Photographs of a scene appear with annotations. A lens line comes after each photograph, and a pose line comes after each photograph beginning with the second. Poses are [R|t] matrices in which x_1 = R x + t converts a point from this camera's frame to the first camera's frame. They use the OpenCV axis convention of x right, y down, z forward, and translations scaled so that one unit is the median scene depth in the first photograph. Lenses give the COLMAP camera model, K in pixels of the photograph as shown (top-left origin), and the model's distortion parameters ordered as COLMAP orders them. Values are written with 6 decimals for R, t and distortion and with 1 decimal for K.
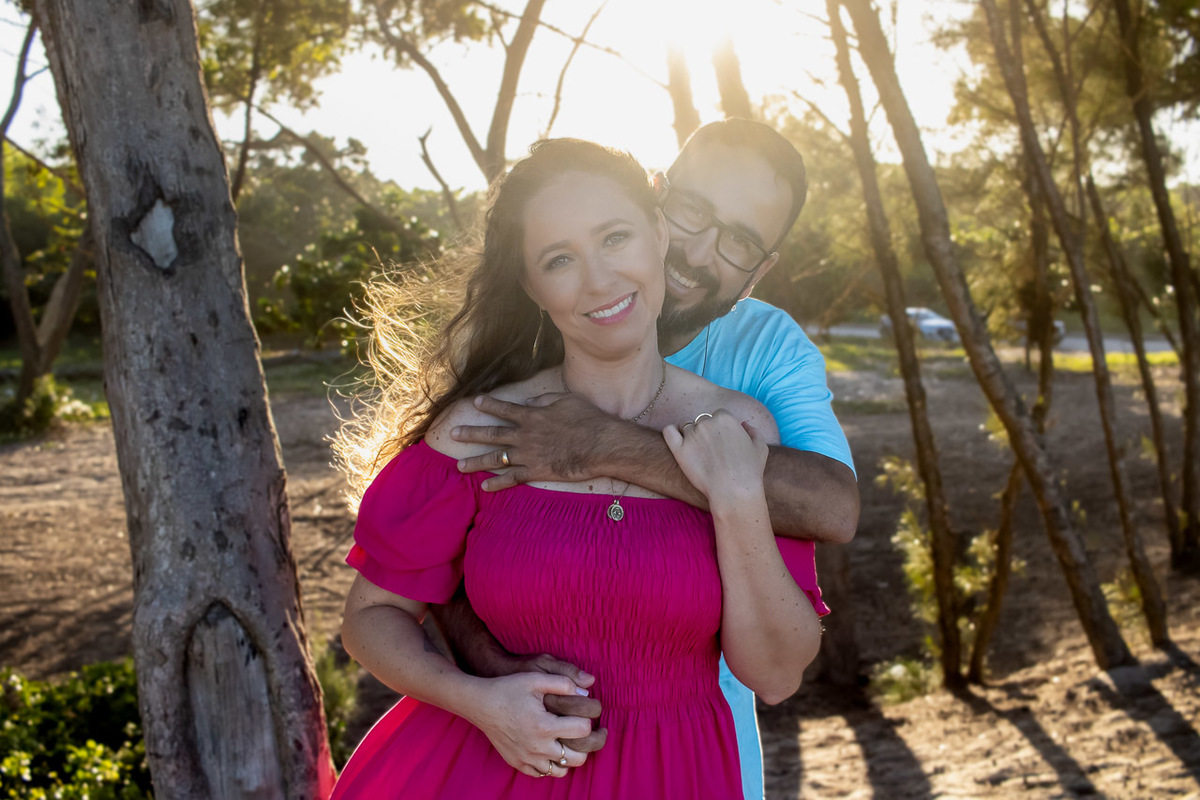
lens RADIAL K [[1382.1, 0, 600.0], [0, 1382.1, 400.0], [0, 0, 1]] dist [-0.103633, 0.025248]
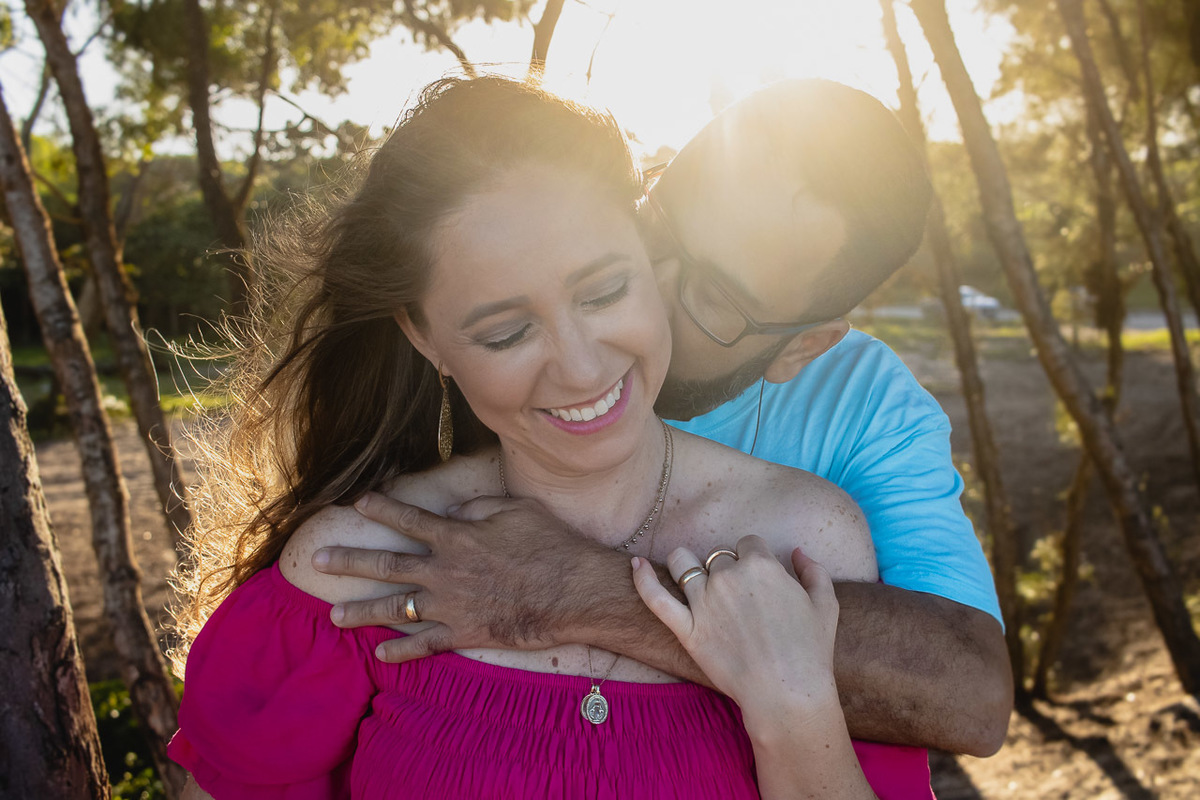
lens RADIAL K [[1291.1, 0, 596.8], [0, 1291.1, 415.3], [0, 0, 1]] dist [-0.217539, 0.289972]
pose [[0.999146, -0.012871, -0.039275, 0.011252], [0.014196, 0.999333, 0.033639, -0.018701], [0.038816, -0.034168, 0.998662, 0.155864]]
